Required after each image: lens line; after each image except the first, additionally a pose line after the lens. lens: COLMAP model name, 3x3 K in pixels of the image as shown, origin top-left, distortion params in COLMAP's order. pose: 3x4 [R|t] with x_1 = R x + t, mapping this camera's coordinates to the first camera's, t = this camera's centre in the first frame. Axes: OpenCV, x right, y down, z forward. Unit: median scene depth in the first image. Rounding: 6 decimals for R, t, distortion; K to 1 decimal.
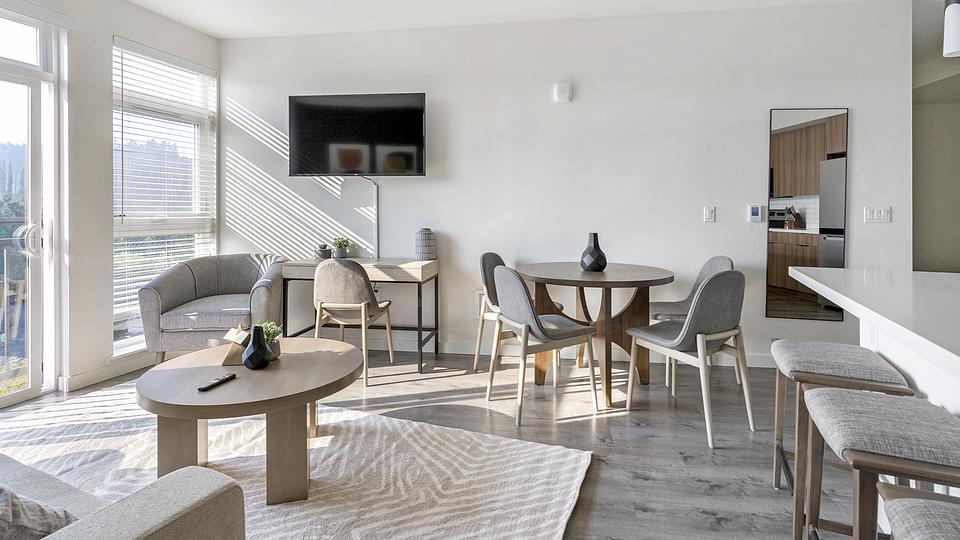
lens RADIAL K [[478.0, 0, 477.8], [0, 478.0, 217.3], [0, 0, 1]] dist [0.001297, 0.000579]
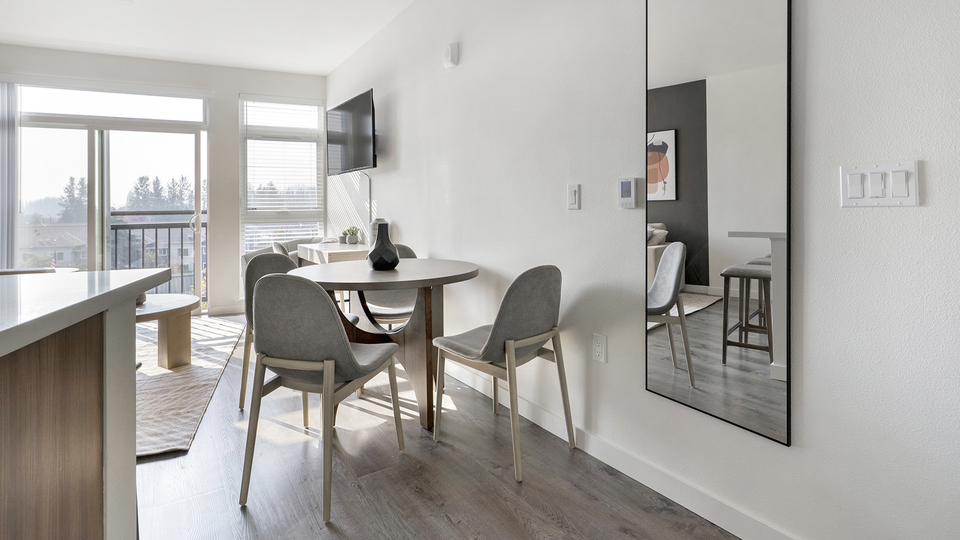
lens RADIAL K [[470.1, 0, 484.1], [0, 470.1, 212.3], [0, 0, 1]] dist [-0.000148, -0.000201]
pose [[0.676286, -0.004816, -0.736624, 0.858875], [0.000786, 0.999983, -0.005817, 0.016644], [0.736639, 0.003355, 0.676278, 0.513781]]
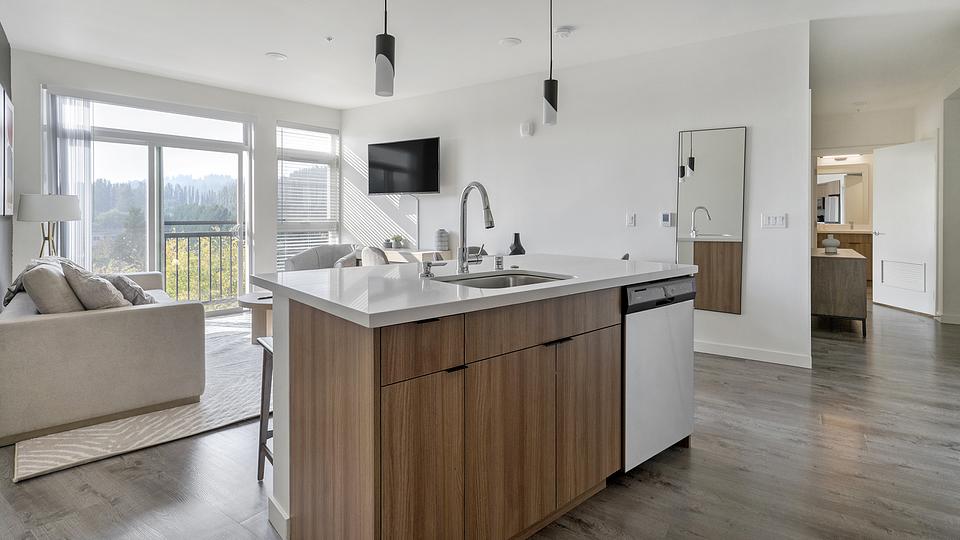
lens RADIAL K [[467.9, 0, 477.0], [0, 467.9, 219.6], [0, 0, 1]] dist [0.000376, 0.000086]
pose [[0.903338, 0.002603, -0.428922, 0.650825], [-0.006705, 0.999945, -0.008053, 0.004840], [0.428877, 0.010151, 0.903306, -0.265056]]
